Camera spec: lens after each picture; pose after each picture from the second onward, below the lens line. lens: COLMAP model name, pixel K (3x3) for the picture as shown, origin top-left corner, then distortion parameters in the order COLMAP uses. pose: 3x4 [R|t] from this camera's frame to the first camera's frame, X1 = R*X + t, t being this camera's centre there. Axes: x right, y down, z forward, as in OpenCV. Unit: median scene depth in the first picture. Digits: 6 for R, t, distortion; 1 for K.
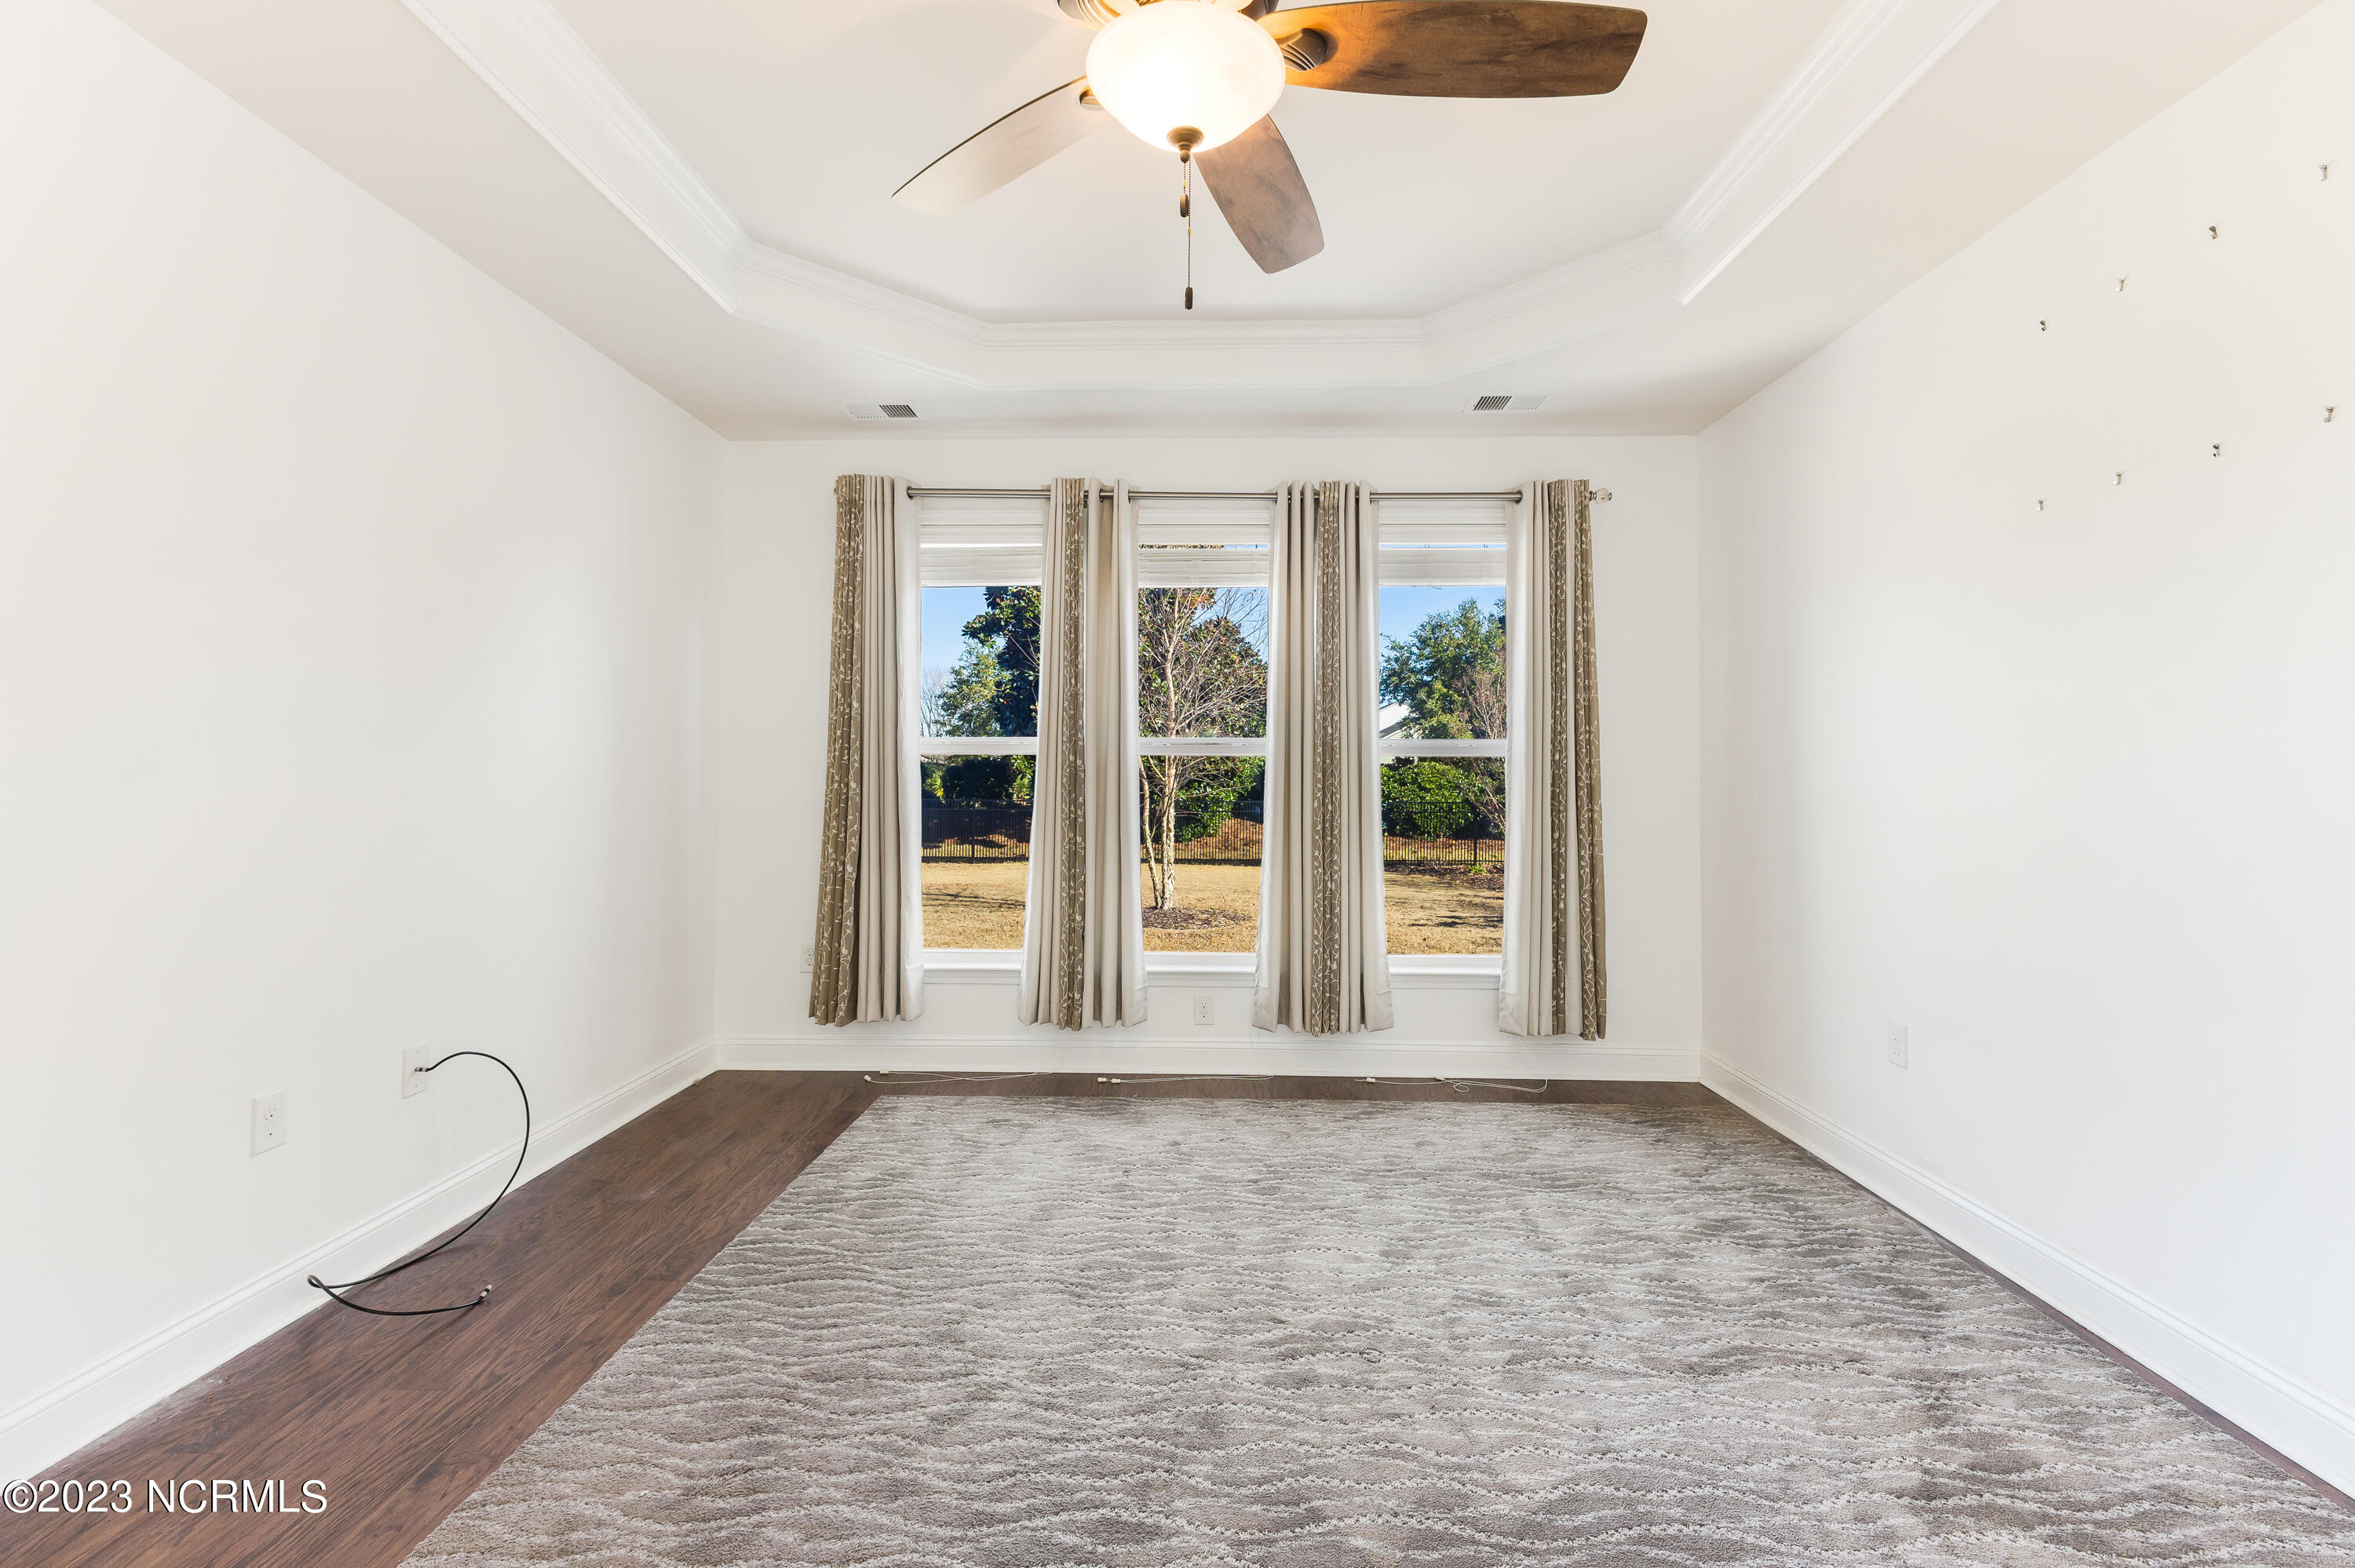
lens RADIAL K [[1036.5, 0, 1132.2], [0, 1036.5, 745.5], [0, 0, 1]] dist [0.020280, -0.004314]
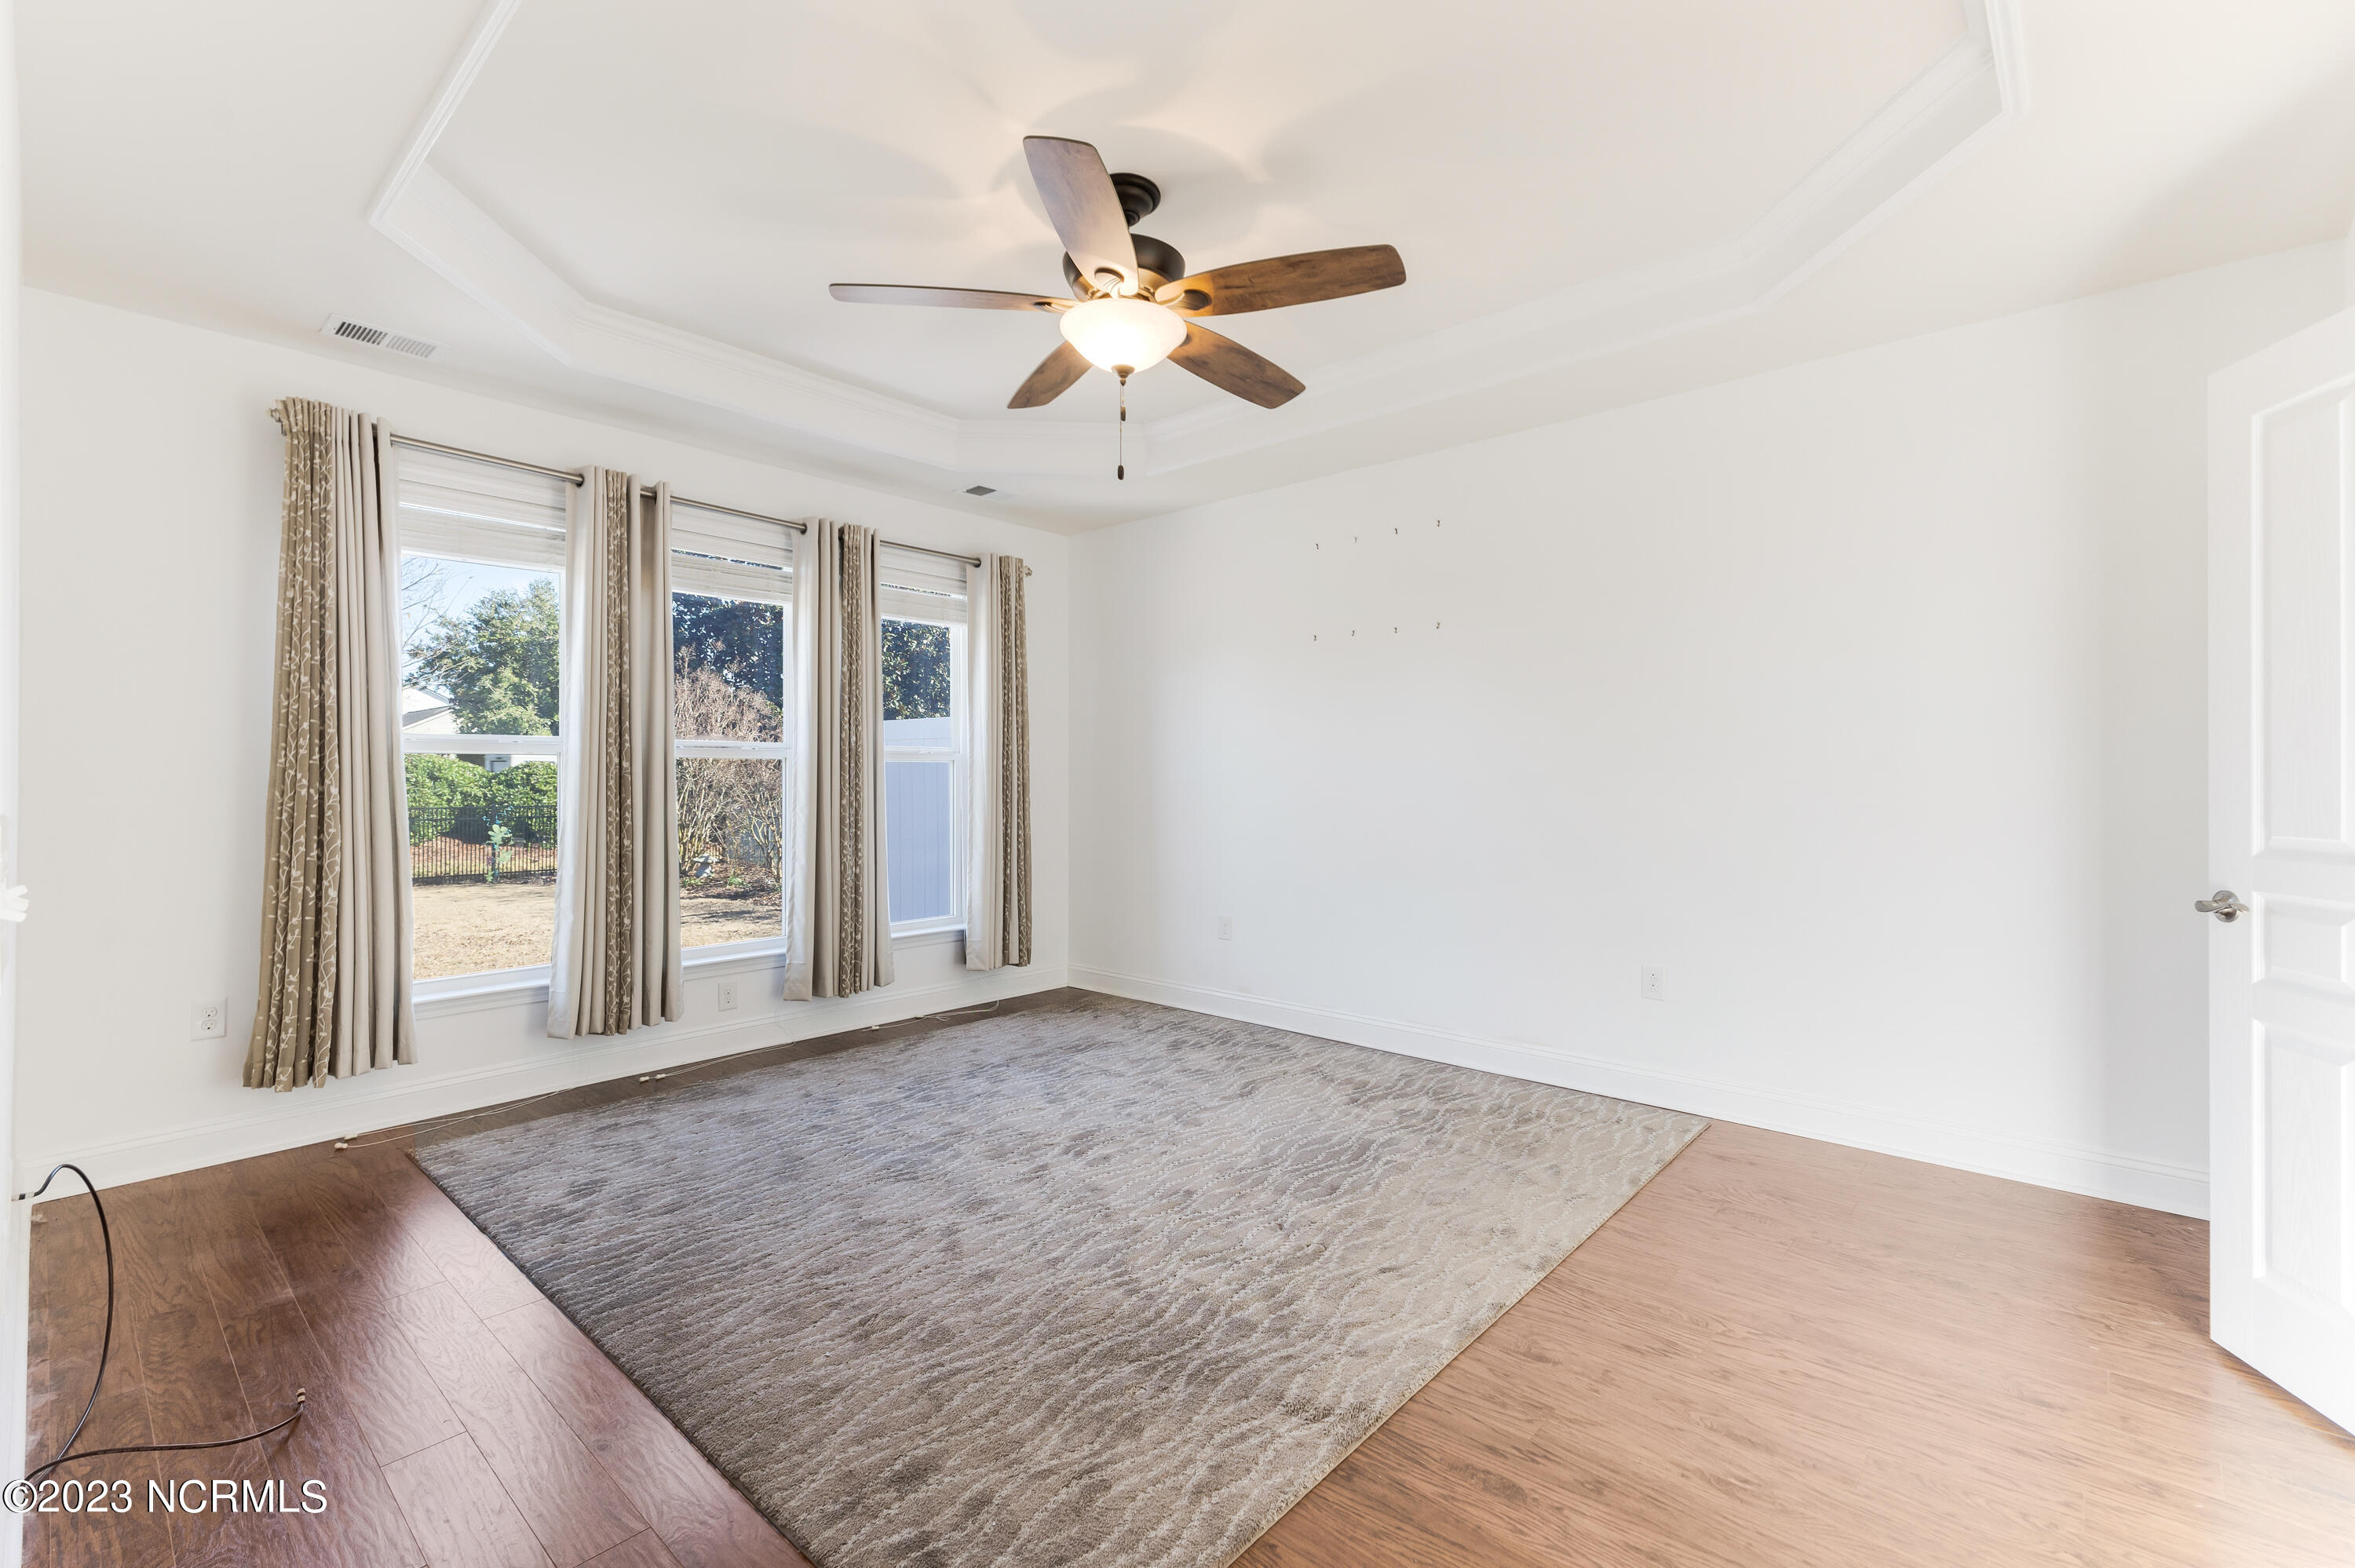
lens RADIAL K [[1036.5, 0, 1178.7], [0, 1036.5, 793.1], [0, 0, 1]] dist [0.020280, -0.004314]
pose [[0.640749, -0.015271, 0.767598, -0.485480], [-0.019721, 0.999145, 0.036340, -0.002823], [-0.767497, -0.038423, 0.639900, -0.037506]]
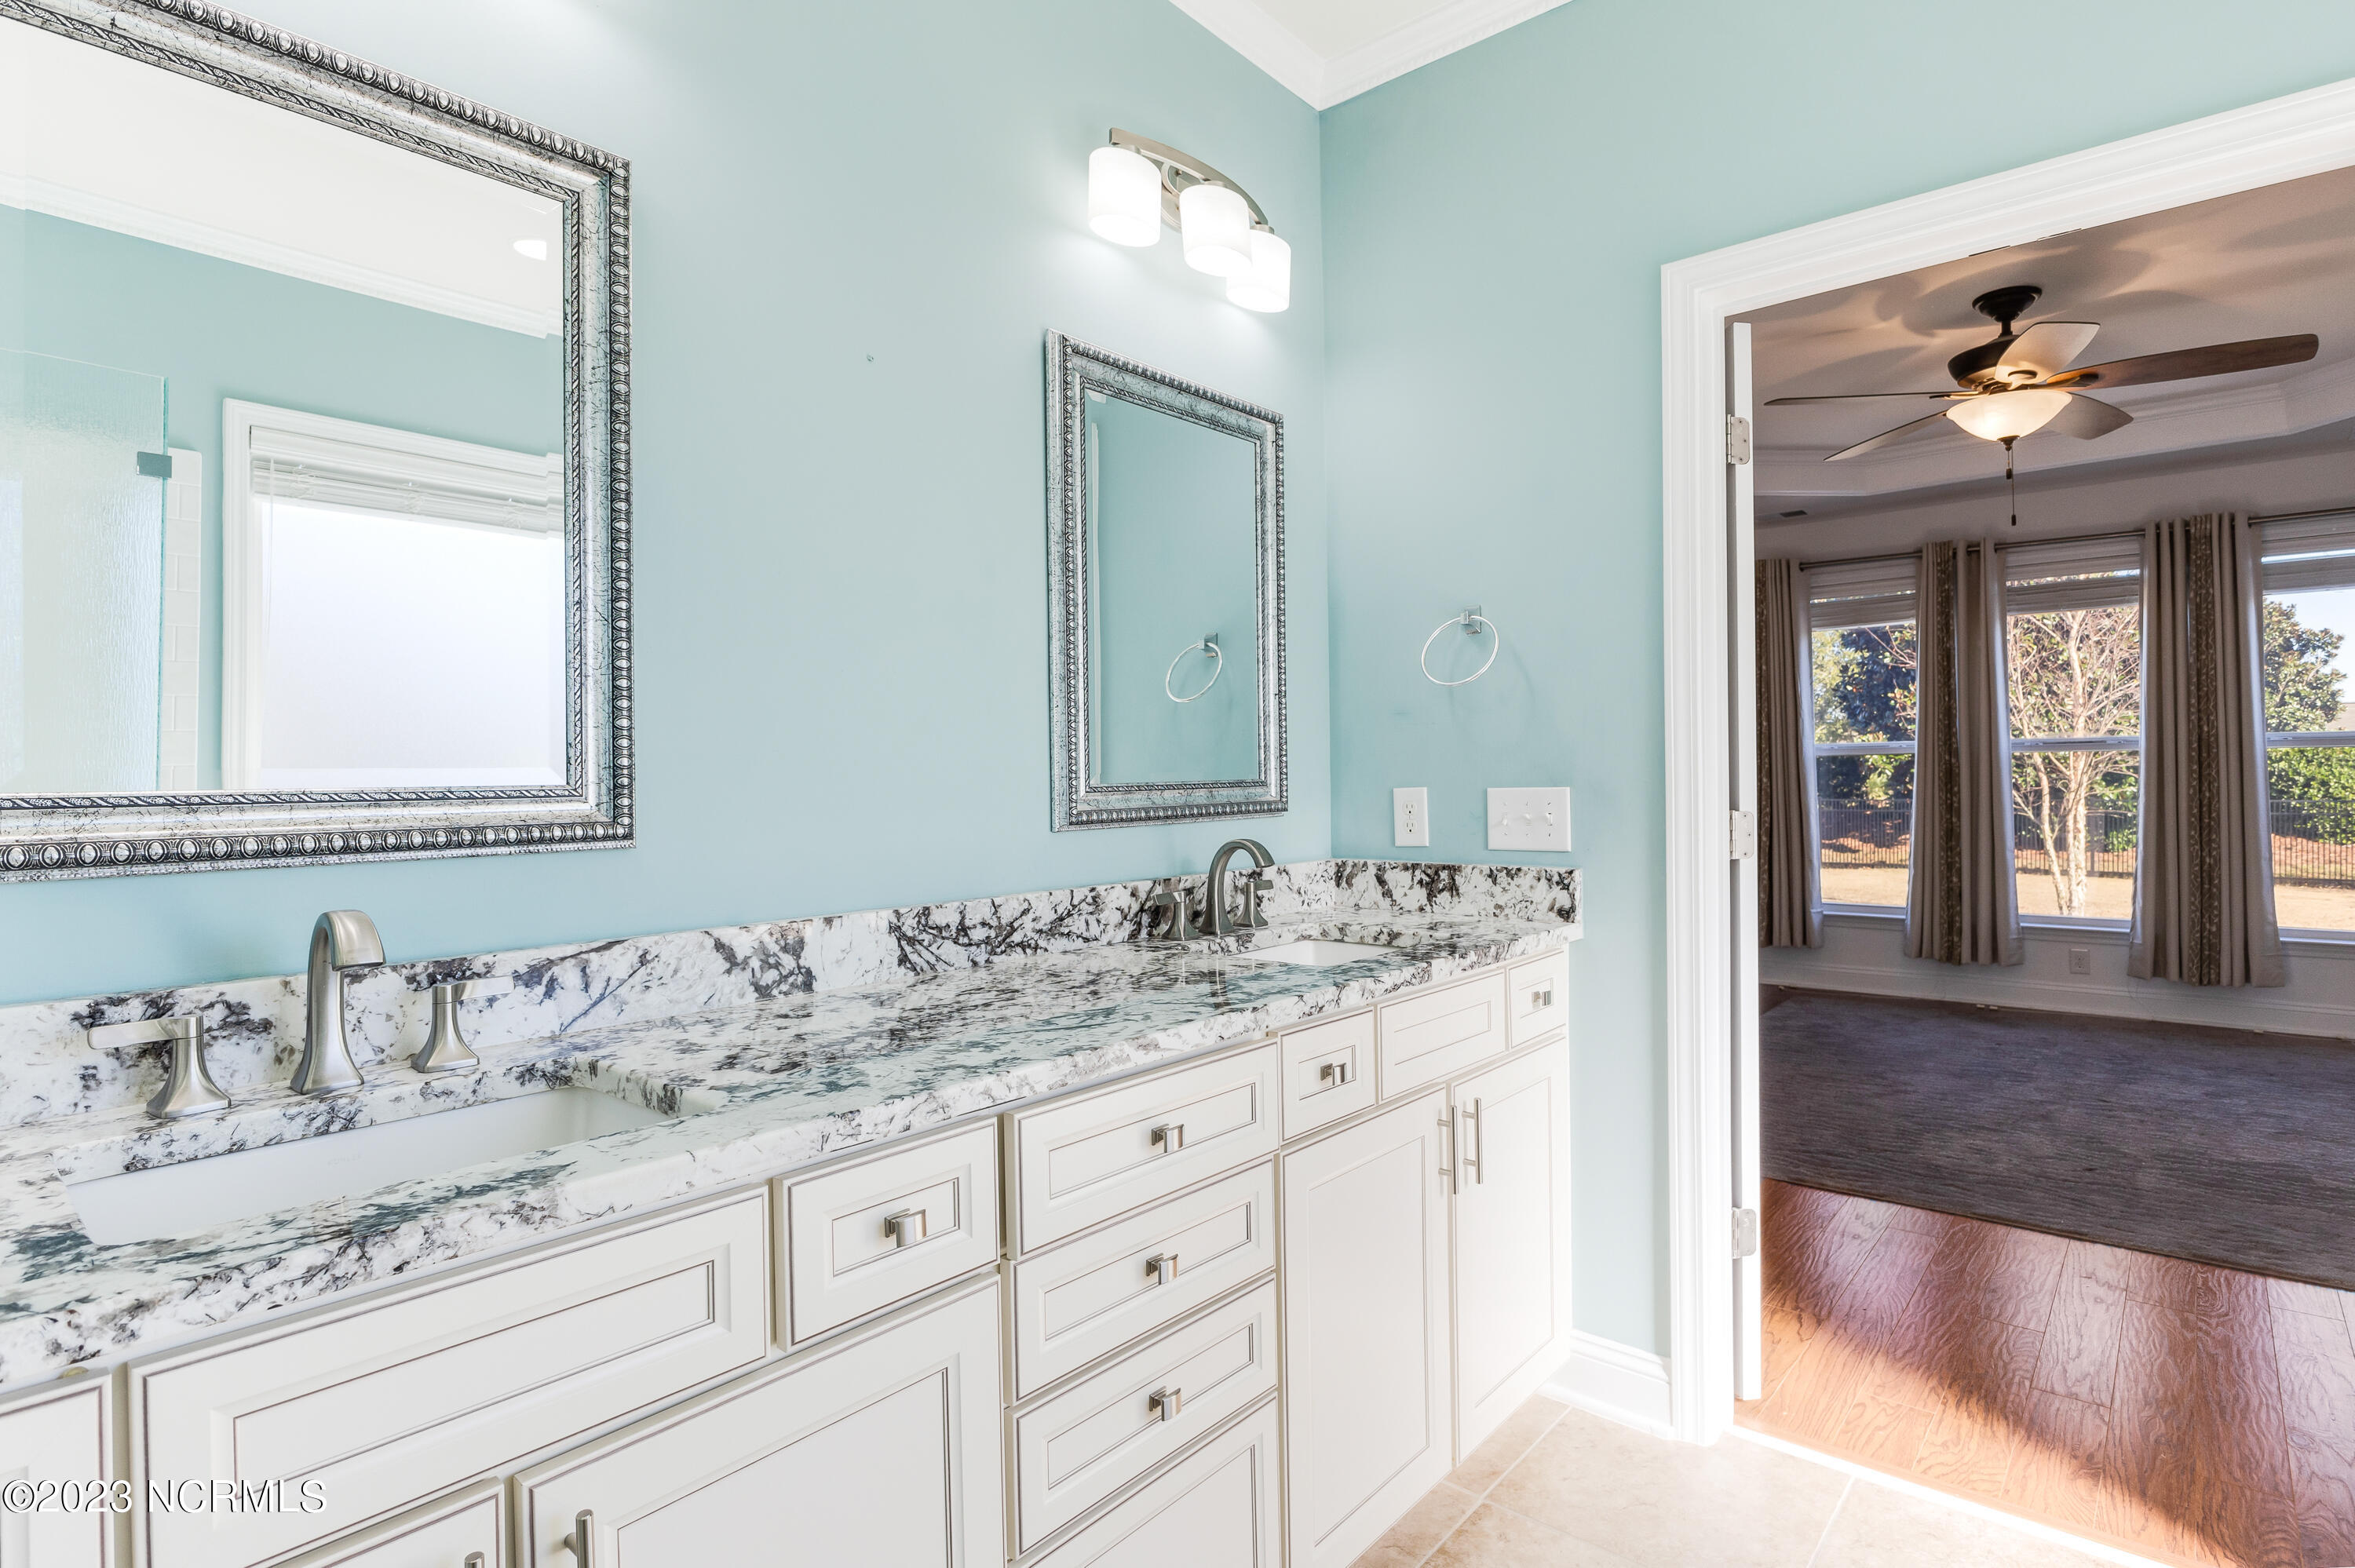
lens RADIAL K [[1099.1, 0, 1199.7], [0, 1099.1, 760.9], [0, 0, 1]] dist [-0.027679, -0.000124]
pose [[0.789660, -0.020852, -0.613191, 0.036537], [0.030004, 0.999539, 0.004649, -0.018218], [0.612811, -0.022069, 0.789921, -0.664000]]
